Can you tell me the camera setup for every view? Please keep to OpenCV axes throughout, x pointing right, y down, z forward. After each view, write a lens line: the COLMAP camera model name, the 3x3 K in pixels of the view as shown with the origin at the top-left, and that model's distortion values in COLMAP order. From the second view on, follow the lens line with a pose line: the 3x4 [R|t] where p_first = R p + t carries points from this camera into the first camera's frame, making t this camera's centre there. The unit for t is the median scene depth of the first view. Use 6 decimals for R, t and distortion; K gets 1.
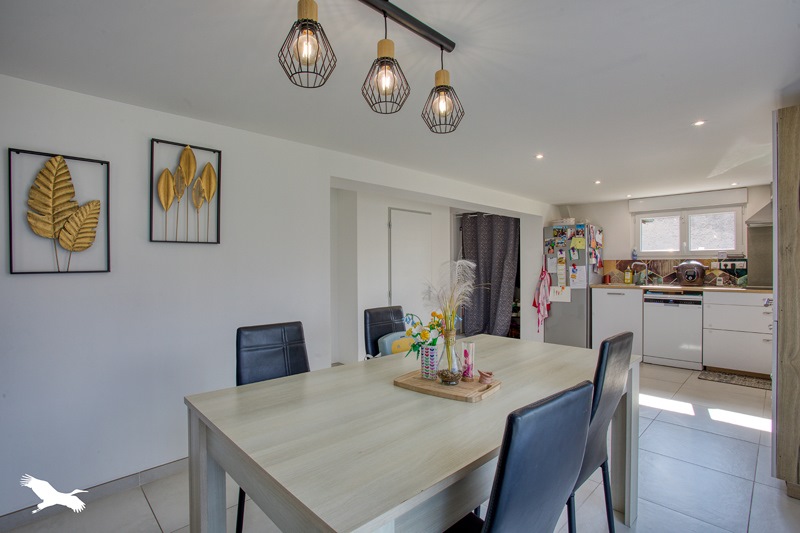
lens RADIAL K [[388.7, 0, 403.0], [0, 388.7, 261.9], [0, 0, 1]] dist [0.007393, 0.000674]
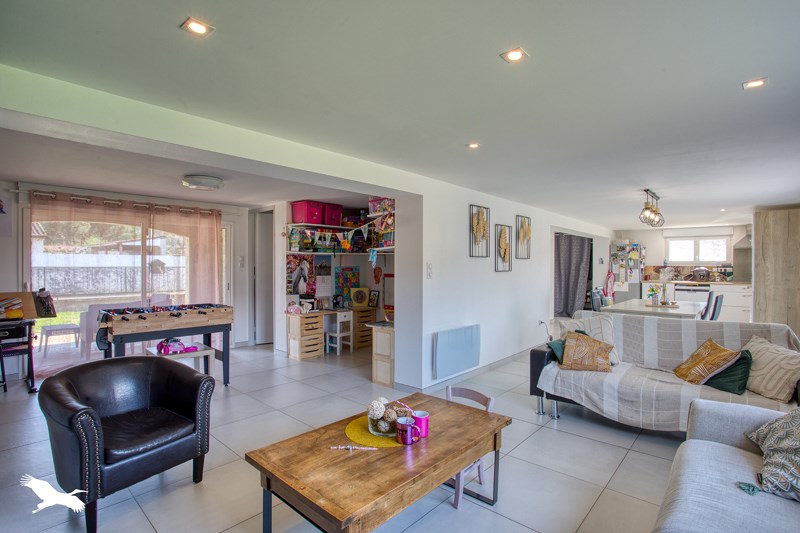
lens RADIAL K [[388.7, 0, 397.2], [0, 388.7, 266.6], [0, 0, 1]] dist [0.007393, 0.000674]
pose [[0.996775, 0.009025, 0.079741, -0.699142], [-0.009905, 0.999894, 0.010659, -0.009095], [-0.079636, -0.011415, 0.996759, -0.578681]]
